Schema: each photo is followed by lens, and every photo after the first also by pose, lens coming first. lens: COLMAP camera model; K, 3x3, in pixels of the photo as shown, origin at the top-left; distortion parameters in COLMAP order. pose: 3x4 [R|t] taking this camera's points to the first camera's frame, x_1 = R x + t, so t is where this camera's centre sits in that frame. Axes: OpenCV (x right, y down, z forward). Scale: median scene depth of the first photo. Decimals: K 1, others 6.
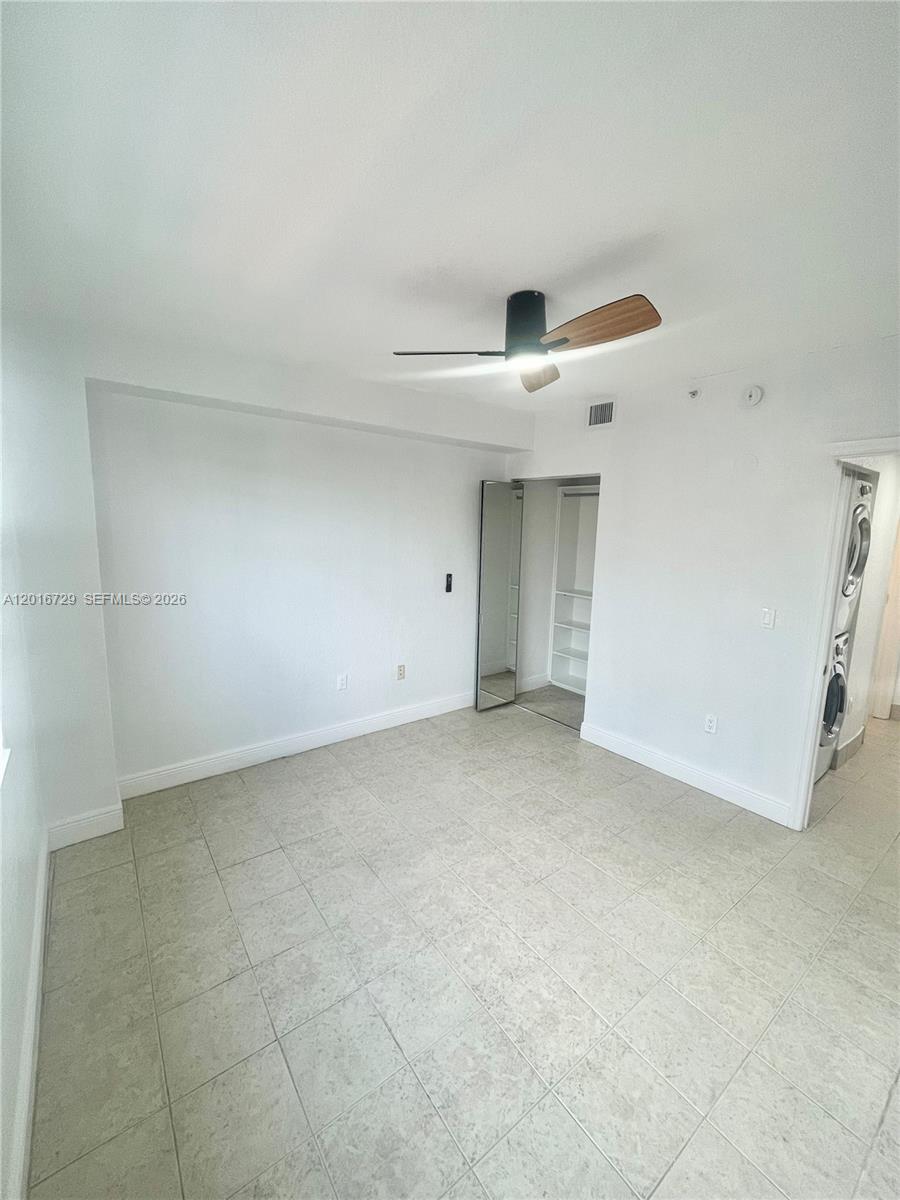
lens RADIAL K [[483.5, 0, 447.9], [0, 483.5, 599.1], [0, 0, 1]] dist [-0.004231, 0.000468]
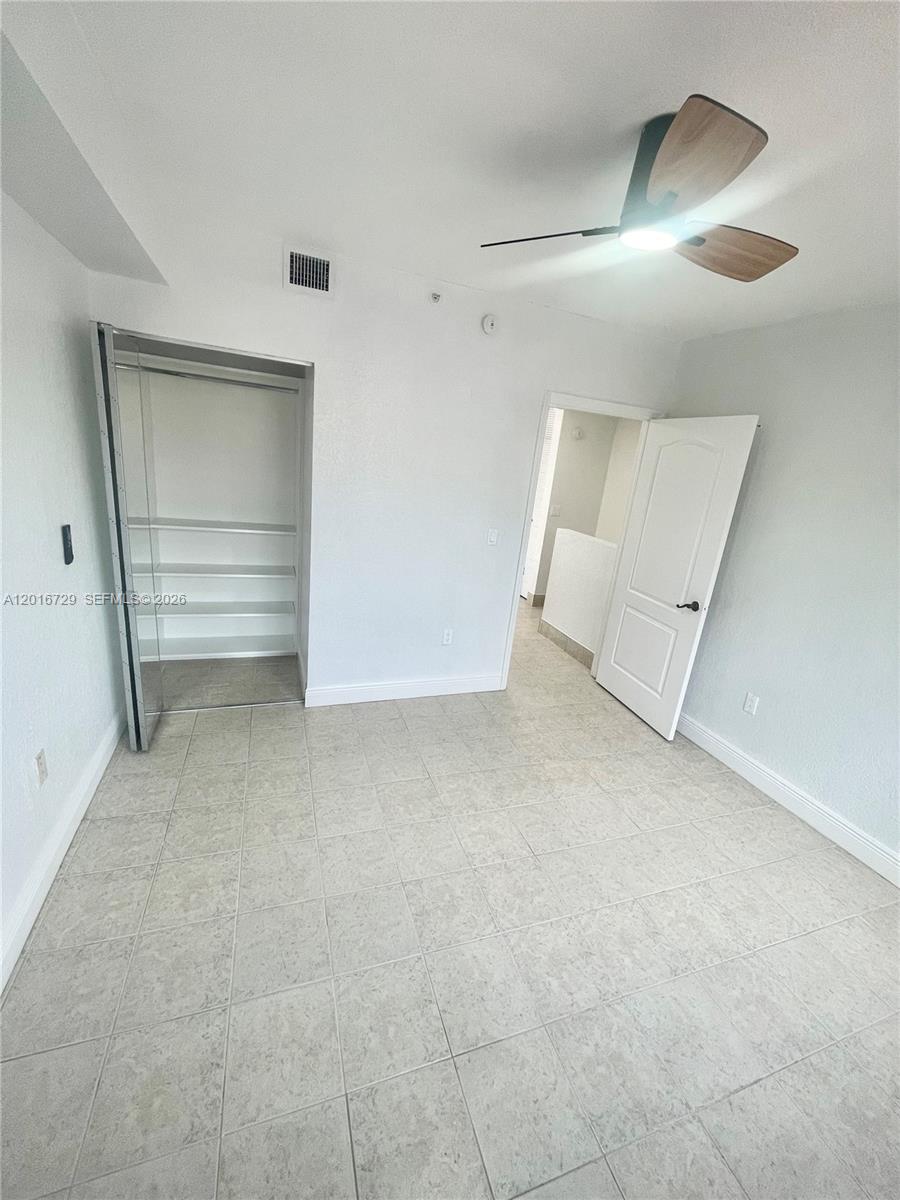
lens RADIAL K [[483.5, 0, 452.7], [0, 483.5, 596.5], [0, 0, 1]] dist [-0.004231, 0.000468]
pose [[0.294860, -0.265399, 0.917944, -0.492453], [0.047384, 0.963533, 0.263359, -0.134186], [-0.954365, -0.034158, 0.296683, 0.741664]]
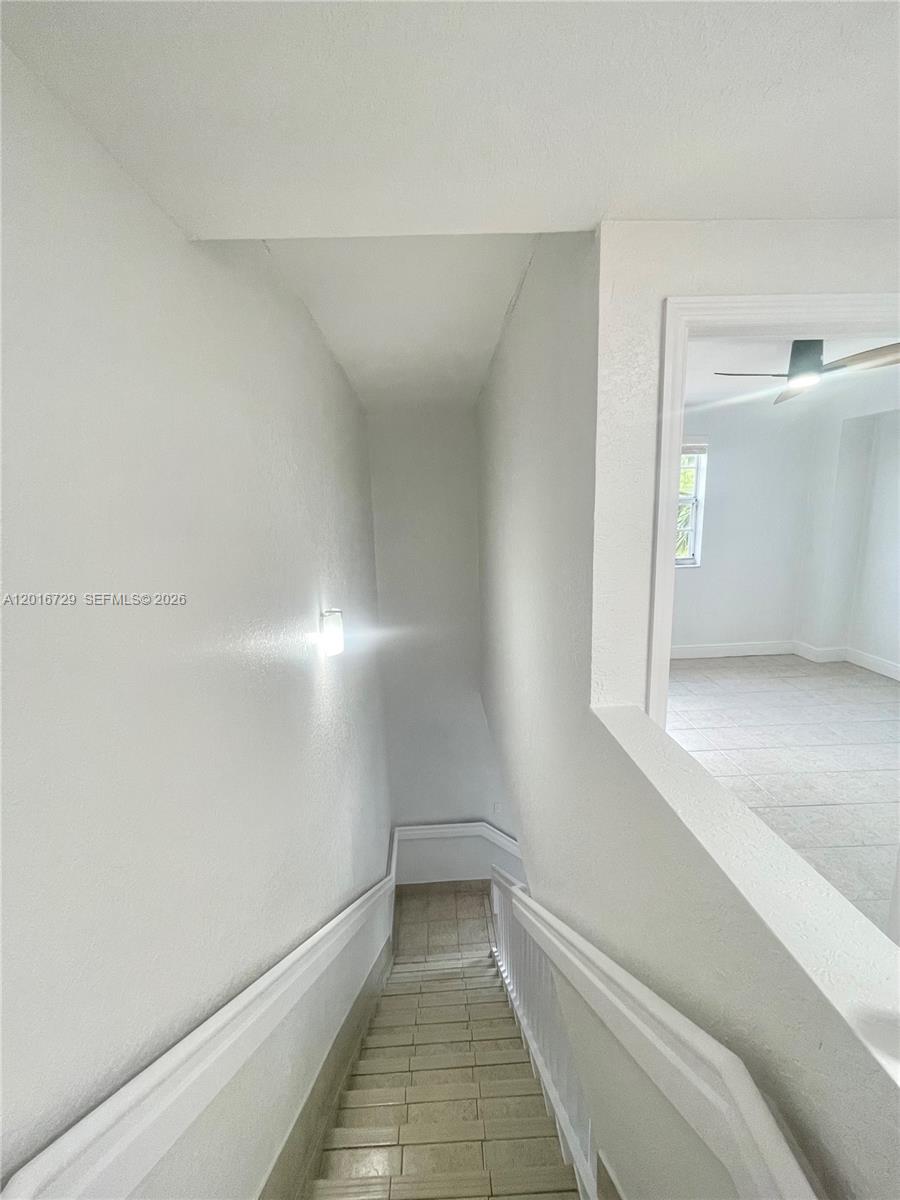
lens RADIAL K [[483.5, 0, 448.4], [0, 483.5, 595.8], [0, 0, 1]] dist [-0.004231, 0.000468]
pose [[-0.589835, 0.147661, -0.793909, 1.489728], [-0.103215, 0.961290, 0.255477, -0.090572], [0.800900, 0.232633, -0.551761, 0.777562]]
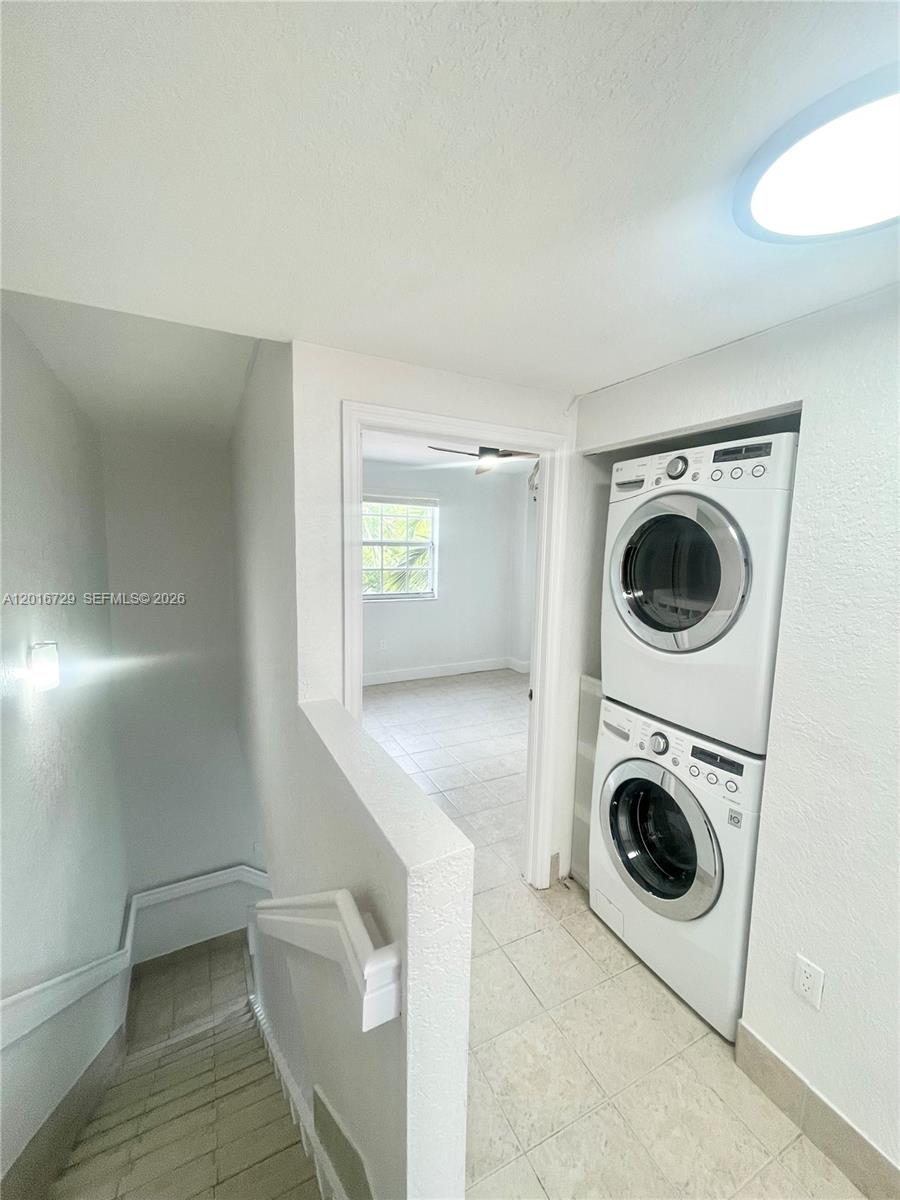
lens RADIAL K [[483.5, 0, 451.6], [0, 483.5, 595.5], [0, 0, 1]] dist [-0.004231, 0.000468]
pose [[-0.179665, 0.085001, -0.980049, 1.587550], [-0.175110, 0.977586, 0.116889, -0.110917], [0.968017, 0.192617, -0.160753, 0.910917]]
